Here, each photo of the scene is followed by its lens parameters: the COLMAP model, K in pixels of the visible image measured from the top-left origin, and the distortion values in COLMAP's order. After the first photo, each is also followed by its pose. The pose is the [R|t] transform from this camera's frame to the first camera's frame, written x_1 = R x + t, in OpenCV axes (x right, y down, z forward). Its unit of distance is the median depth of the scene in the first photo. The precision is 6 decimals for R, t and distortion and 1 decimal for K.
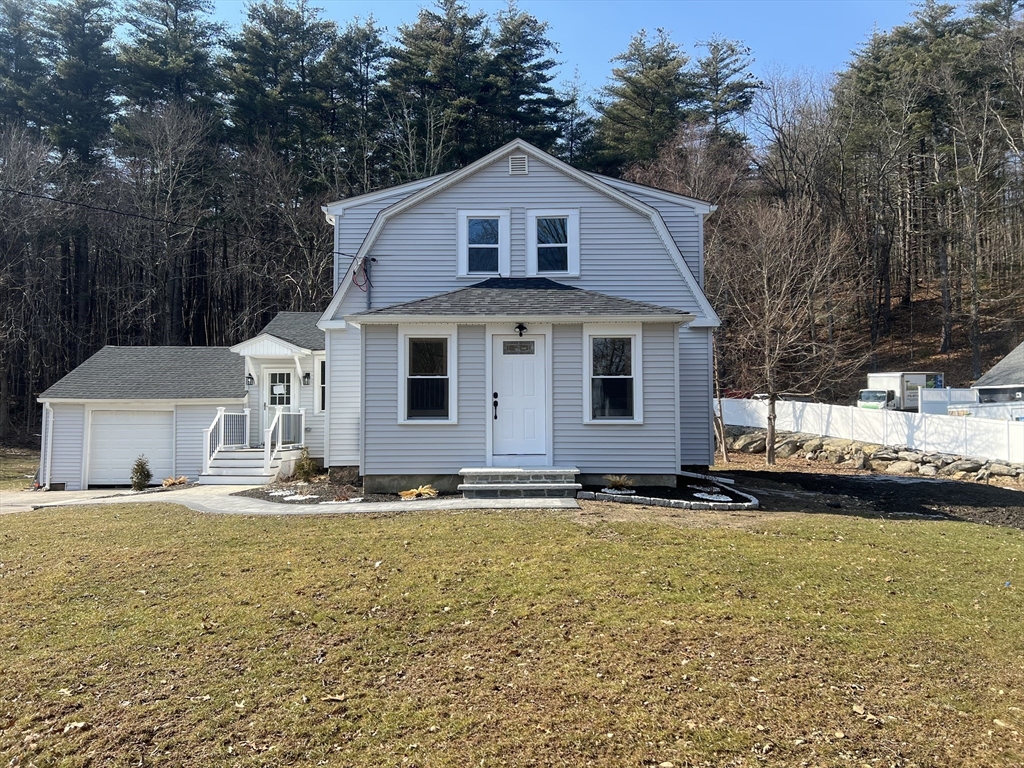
lens RADIAL K [[774.6, 0, 507.0], [0, 774.6, 379.9], [0, 0, 1]] dist [0.035402, -0.017319]
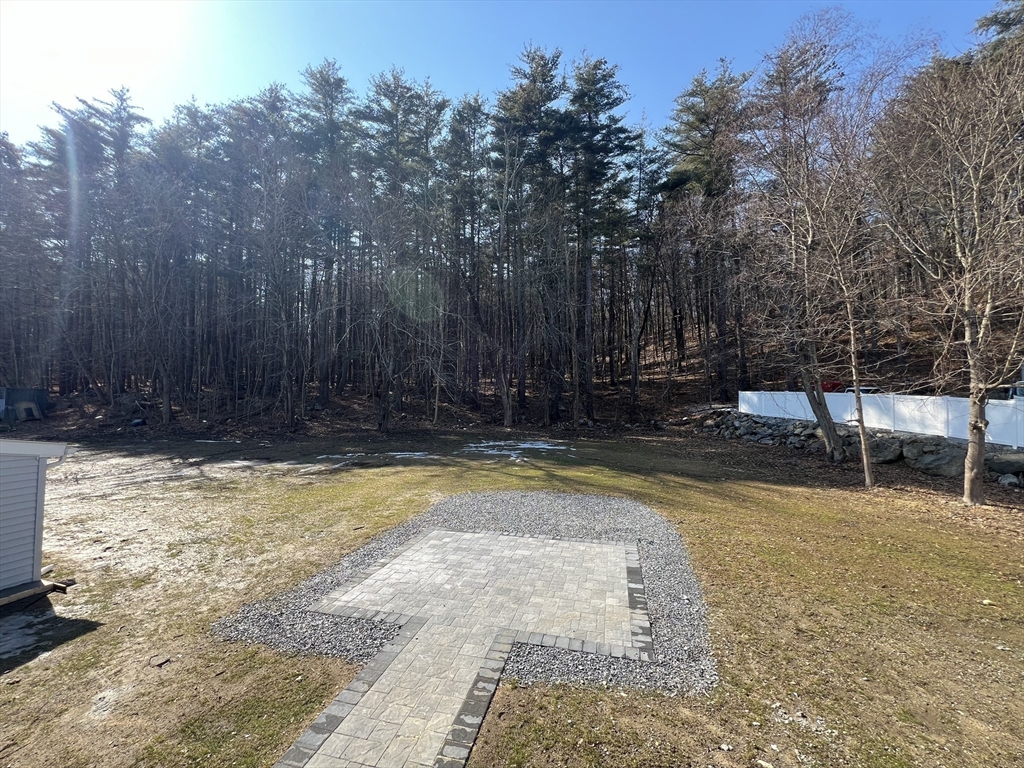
lens RADIAL K [[410.7, 0, 513.4], [0, 410.7, 389.2], [0, 0, 1]] dist [-0.002806, 0.001127]
pose [[0.976398, -0.002230, -0.215967, 0.054383], [0.007400, 0.999705, 0.023137, 0.008532], [0.215852, -0.024189, 0.976126, 0.640821]]
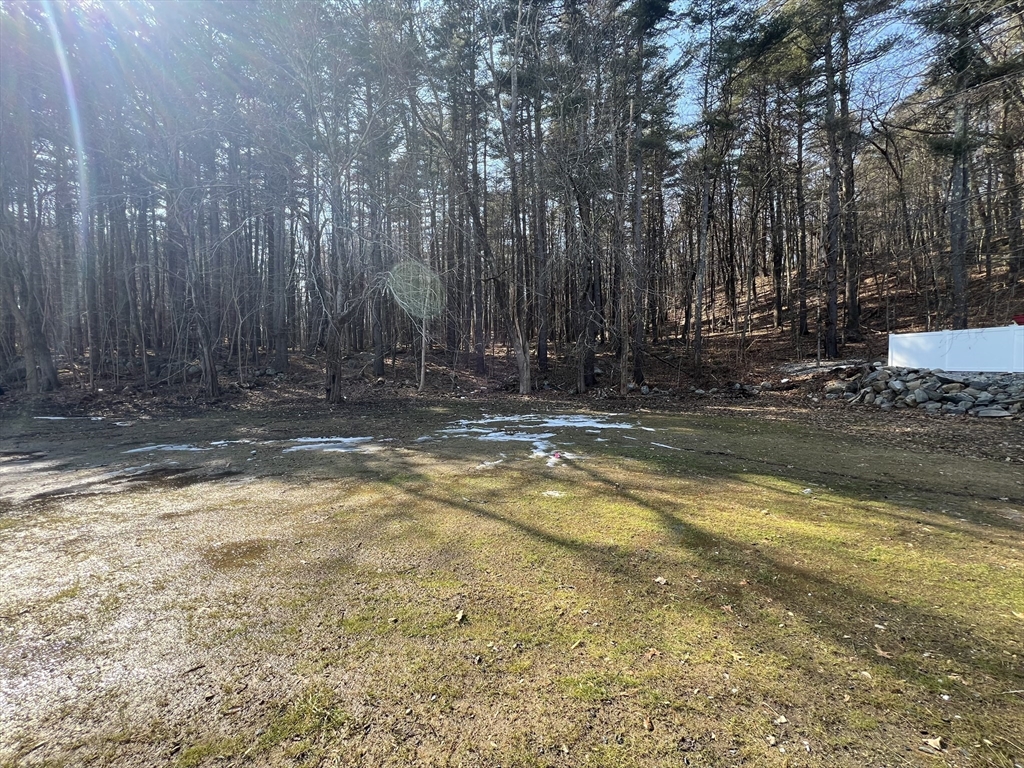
lens RADIAL K [[410.7, 0, 511.1], [0, 410.7, 379.1], [0, 0, 1]] dist [-0.002806, 0.001127]
pose [[0.965690, -0.003874, -0.259669, -0.014714], [0.020045, 0.998018, 0.059658, 0.053207], [0.258923, -0.062816, 0.963853, 0.926409]]
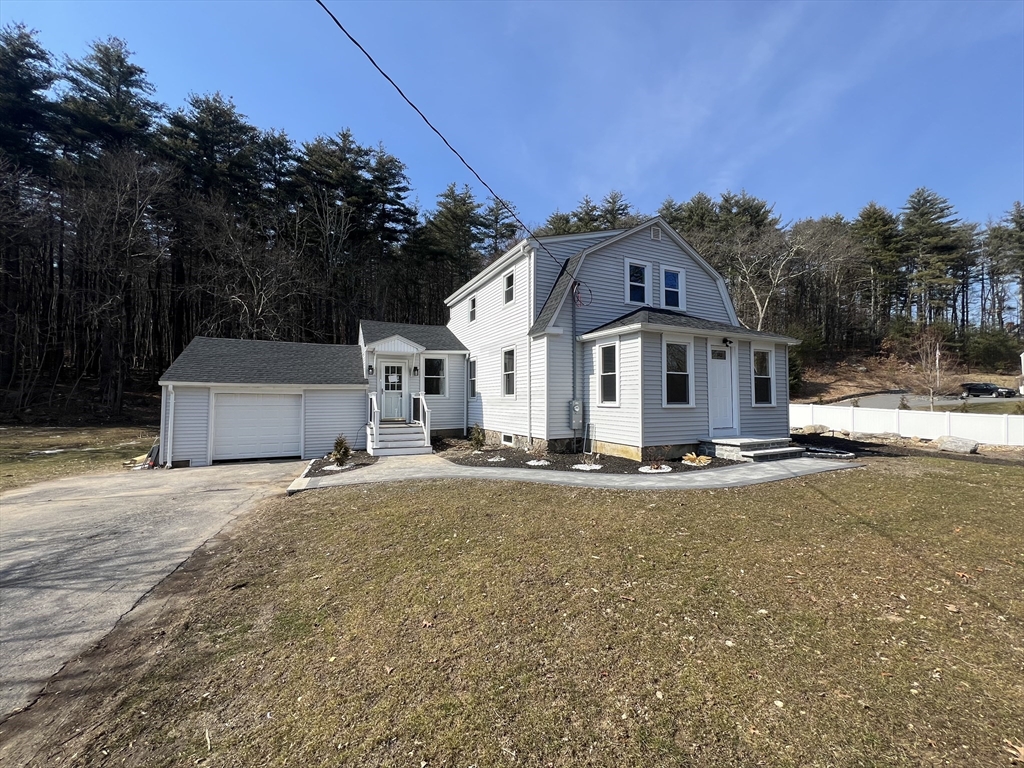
lens RADIAL K [[410.7, 0, 512.2], [0, 410.7, 384.4], [0, 0, 1]] dist [-0.002806, 0.001127]
pose [[0.894585, 0.018506, 0.446514, -0.227054], [-0.025615, 0.999623, 0.009889, 0.005513], [-0.446162, -0.020284, 0.894722, 0.159637]]
